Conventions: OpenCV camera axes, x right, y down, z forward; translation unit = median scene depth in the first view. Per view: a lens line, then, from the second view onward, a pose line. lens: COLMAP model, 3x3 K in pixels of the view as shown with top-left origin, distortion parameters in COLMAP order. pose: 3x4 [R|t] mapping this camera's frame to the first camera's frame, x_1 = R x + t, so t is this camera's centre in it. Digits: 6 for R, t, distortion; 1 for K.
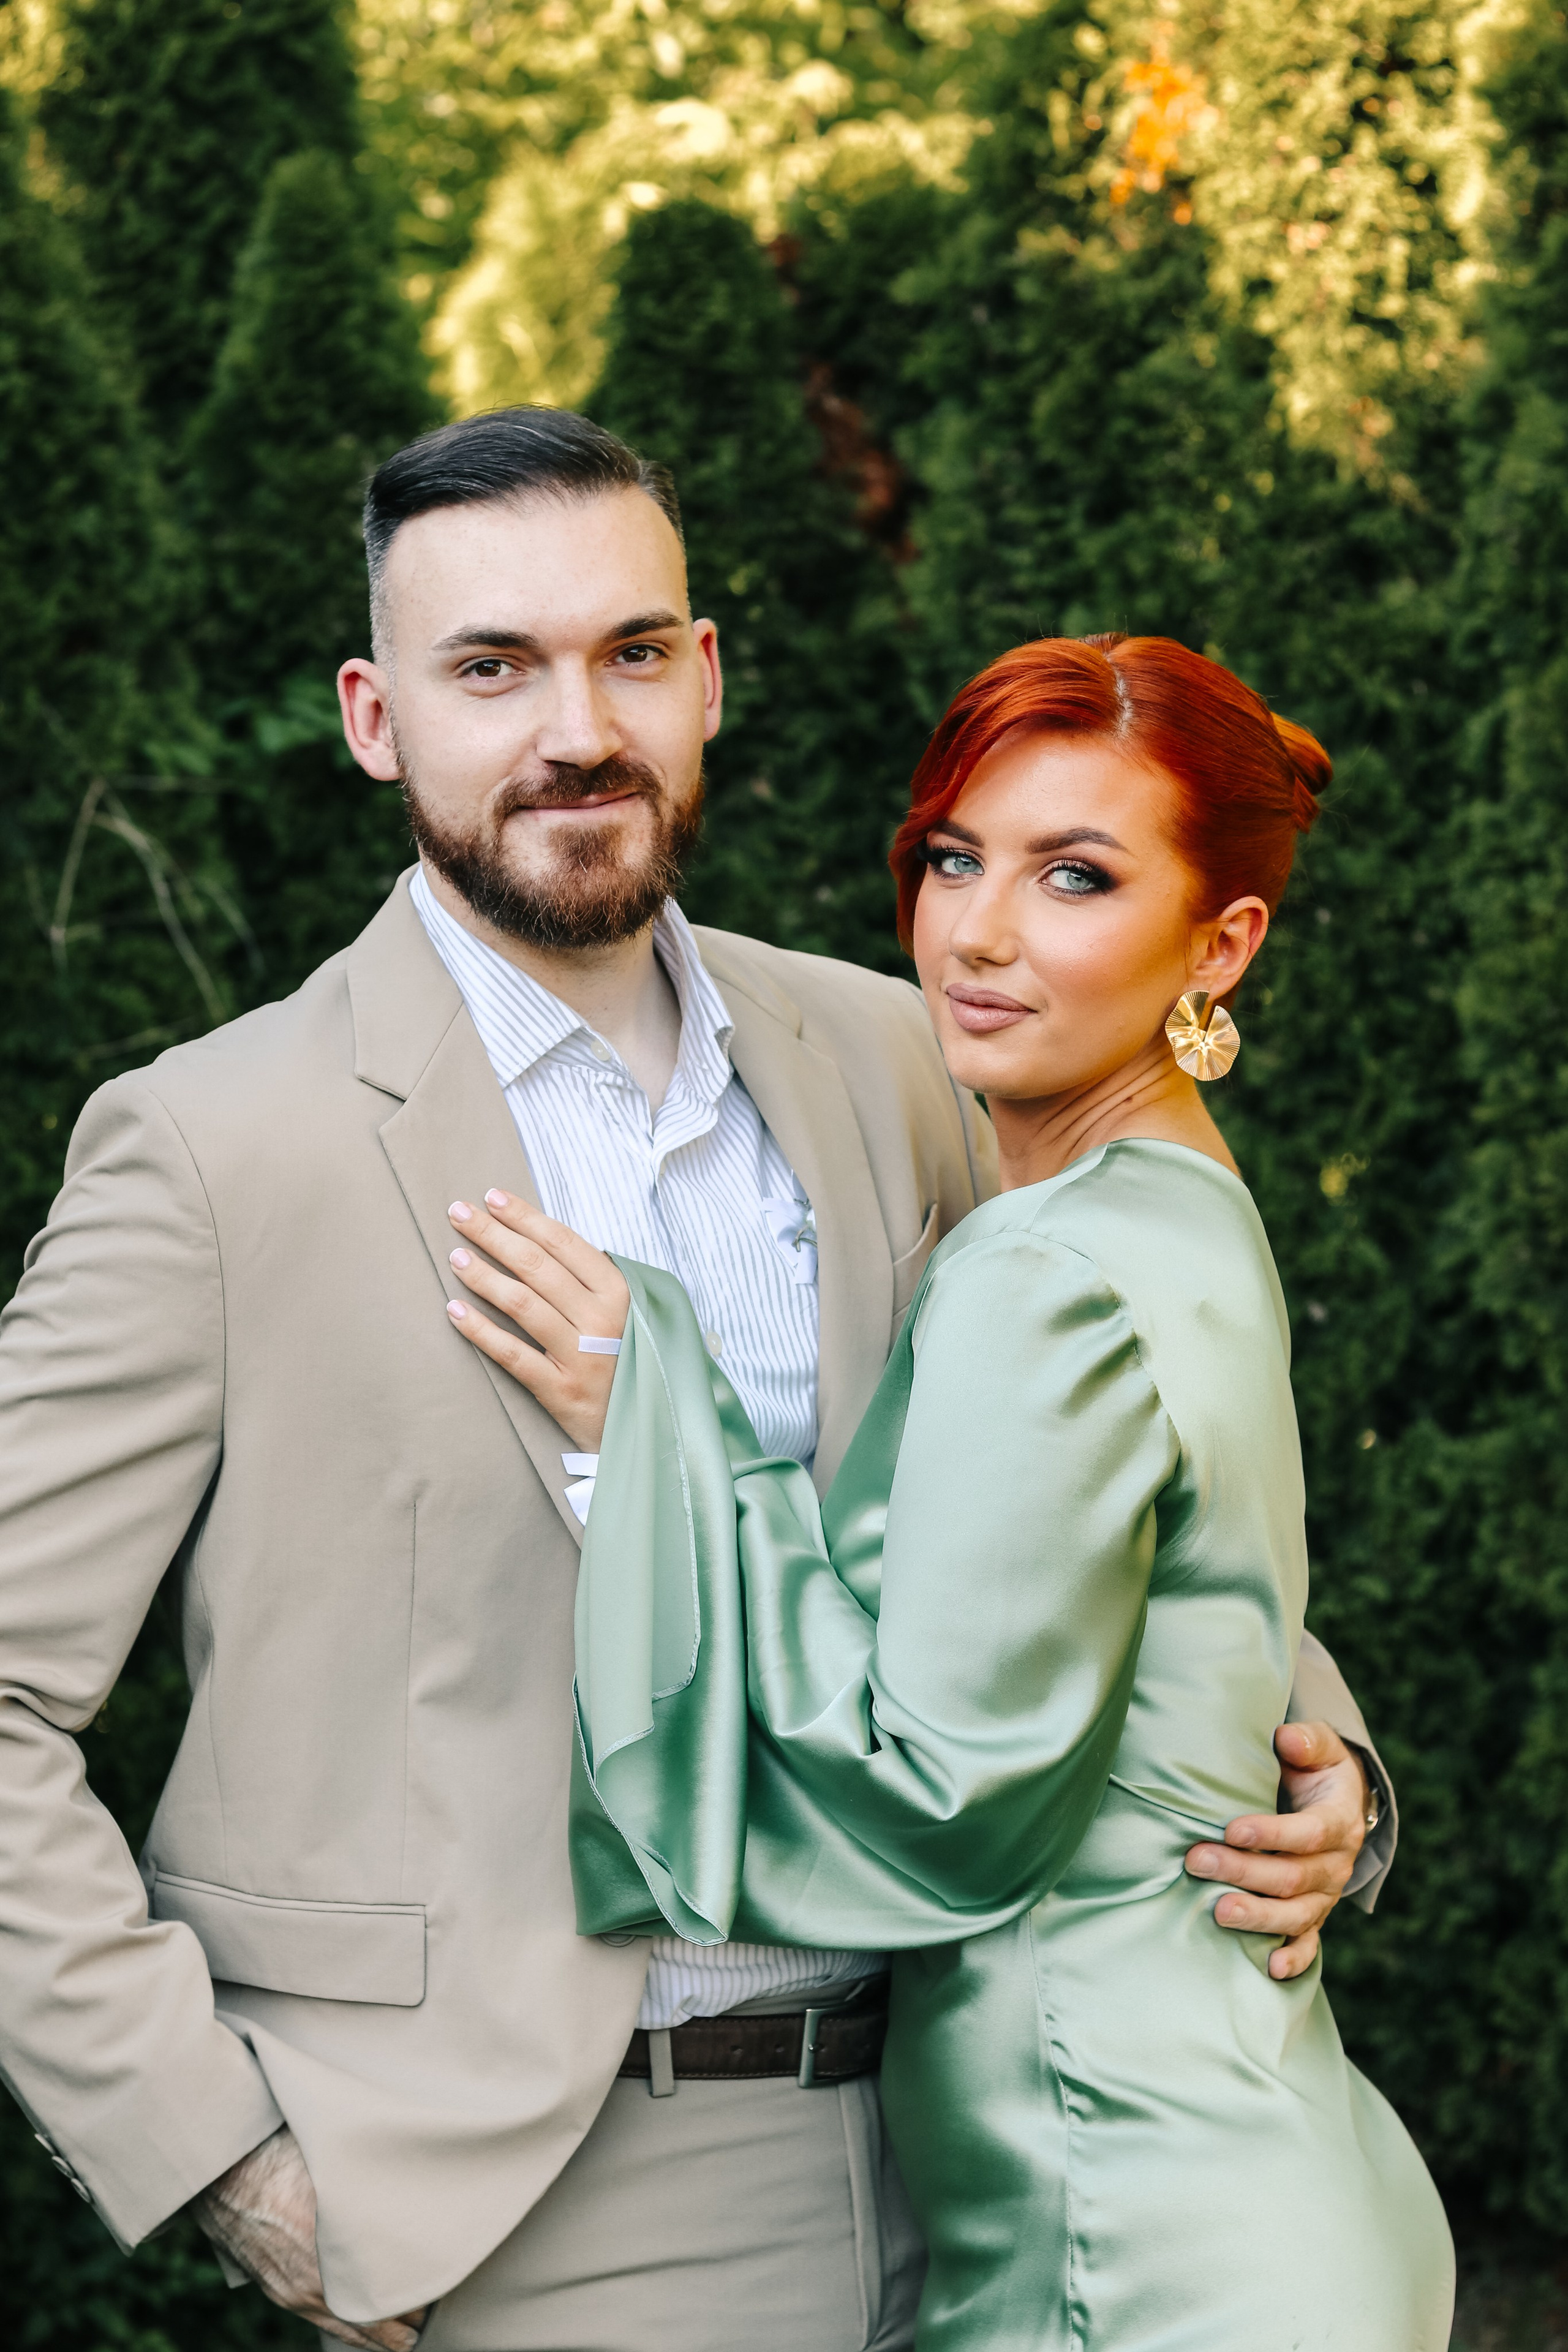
lens RADIAL K [[5277.2, 0, 784.4], [0, 5277.2, 1176.7], [0, 0, 1]] dist [-0.085097, -0.199937]
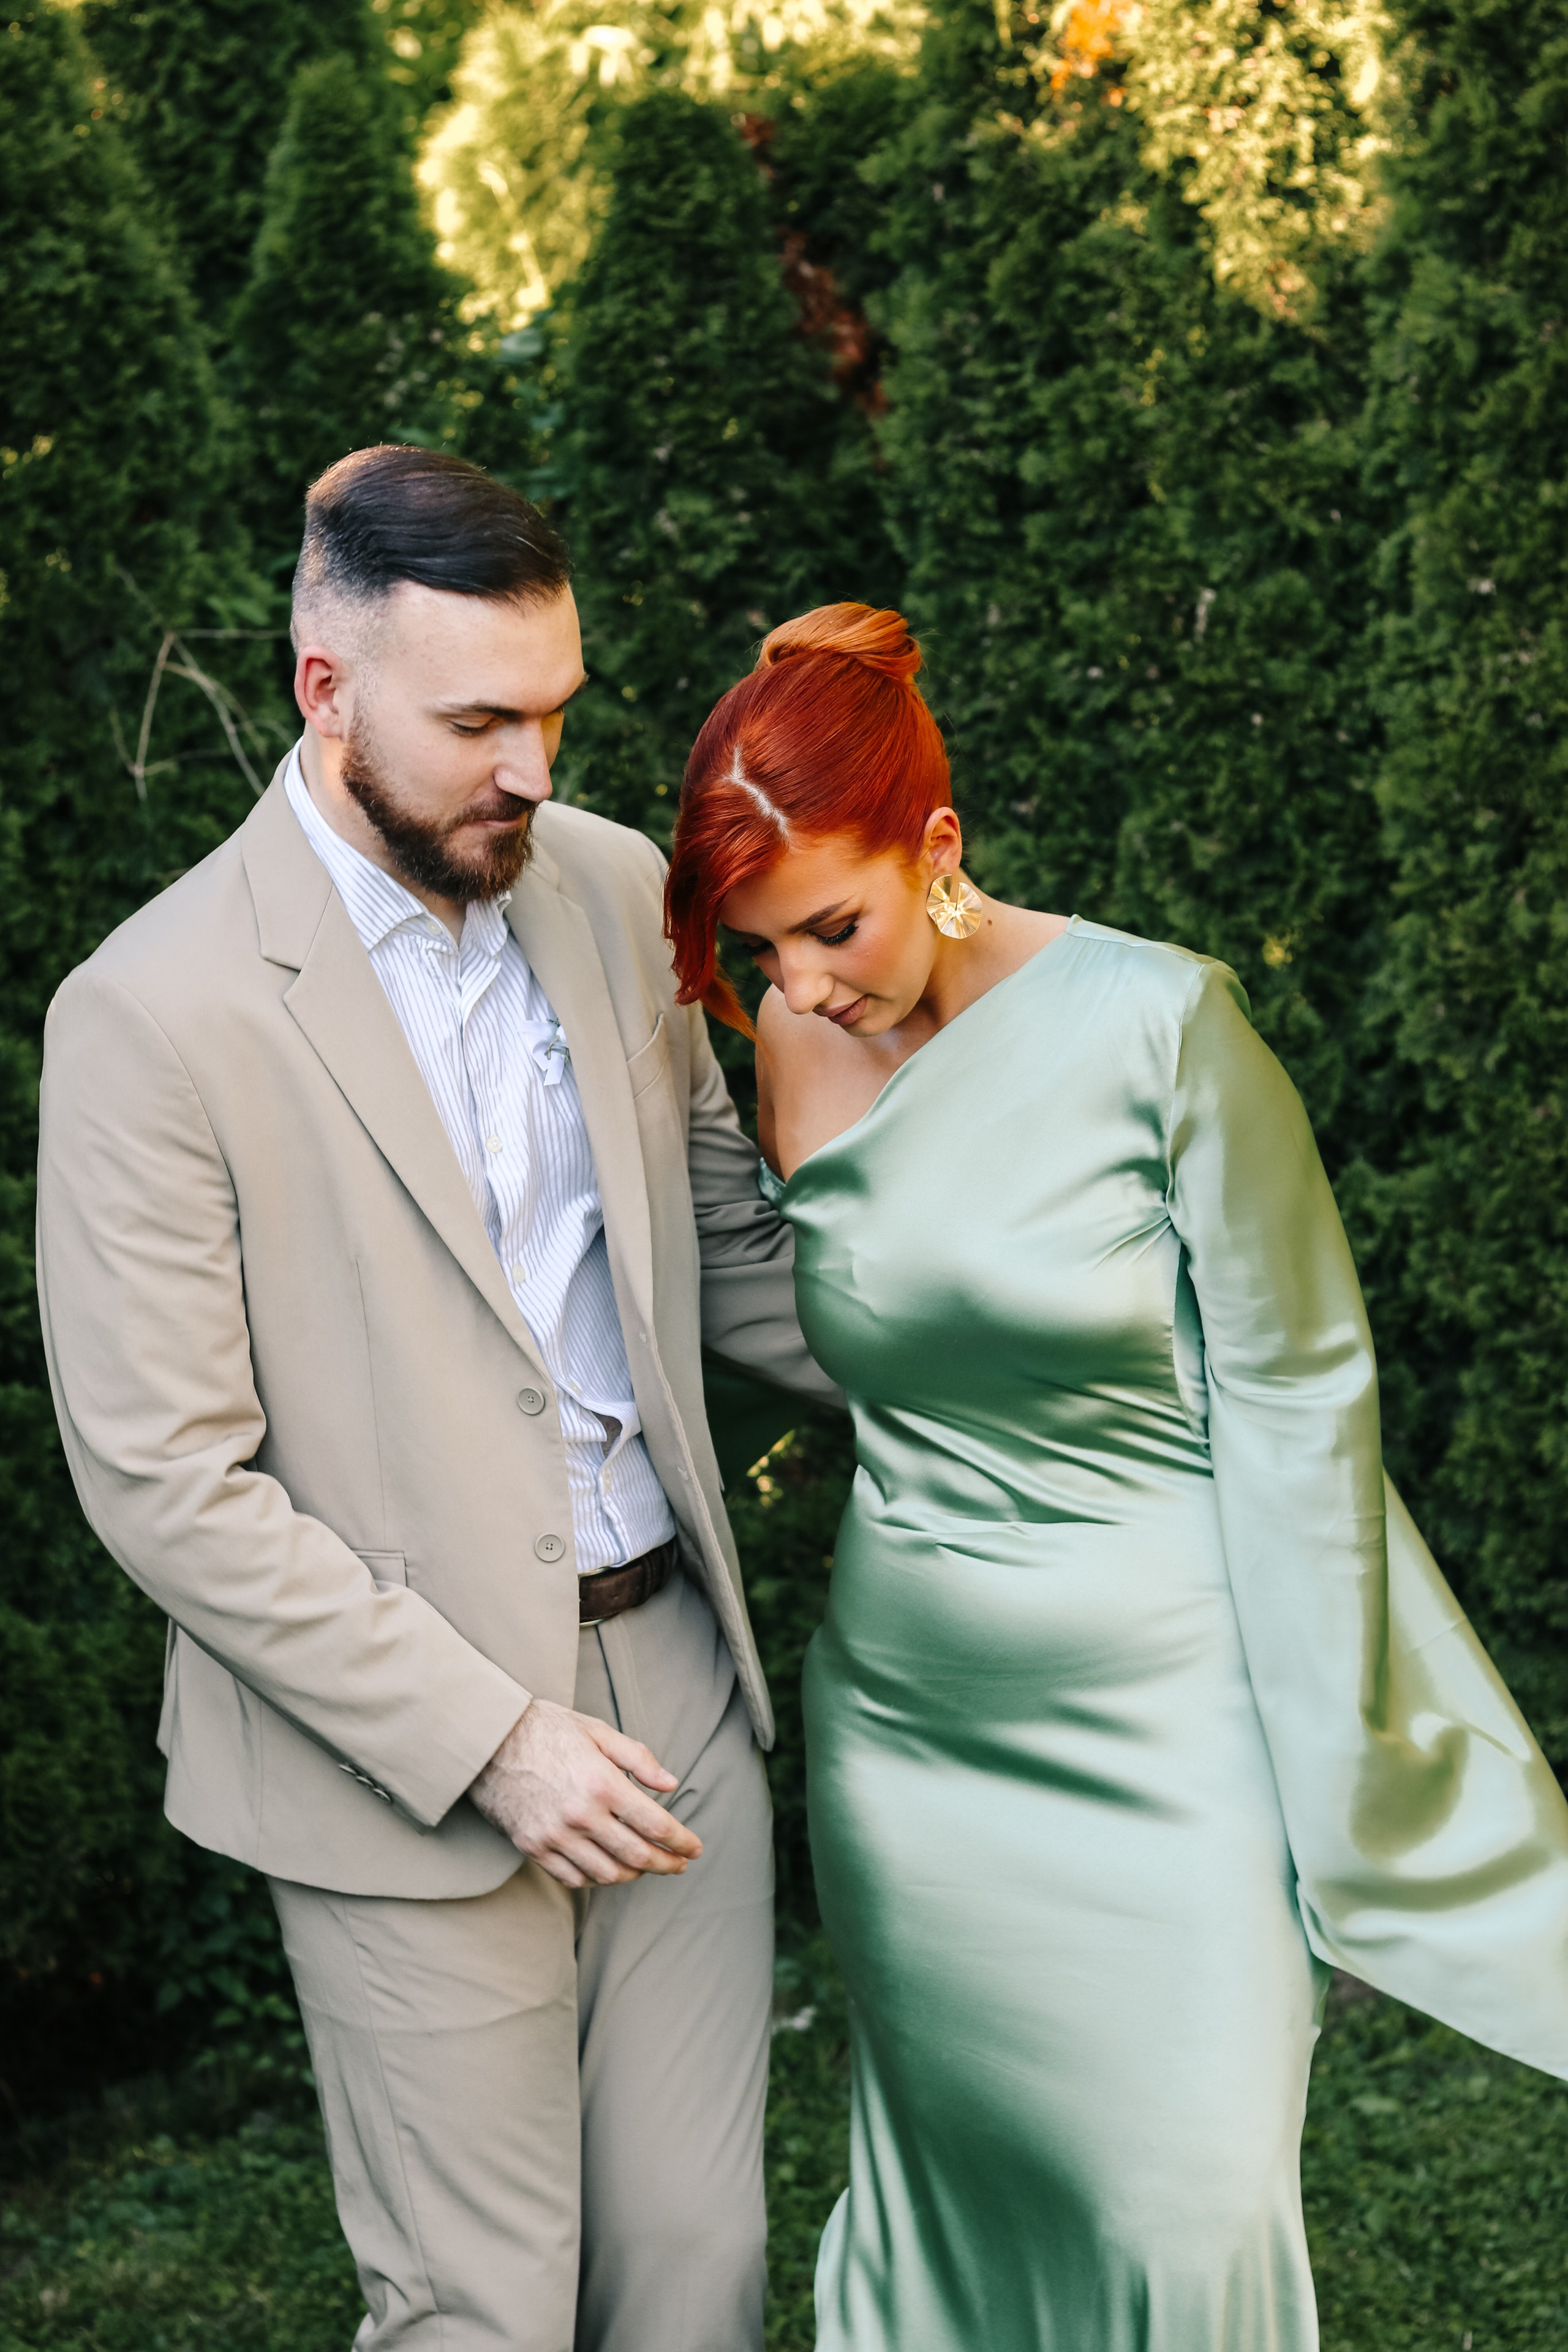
lens RADIAL K [[5277.2, 0, 784.4], [0, 5277.2, 1176.7], [0, 0, 1]] dist [-0.085097, -0.199937]
pose [[0.999450, -0.032809, 0.004920, -0.008239], [0.032577, 0.998606, 0.041539, -0.001436], [-0.006276, -0.041356, 0.999125, -0.135652]]
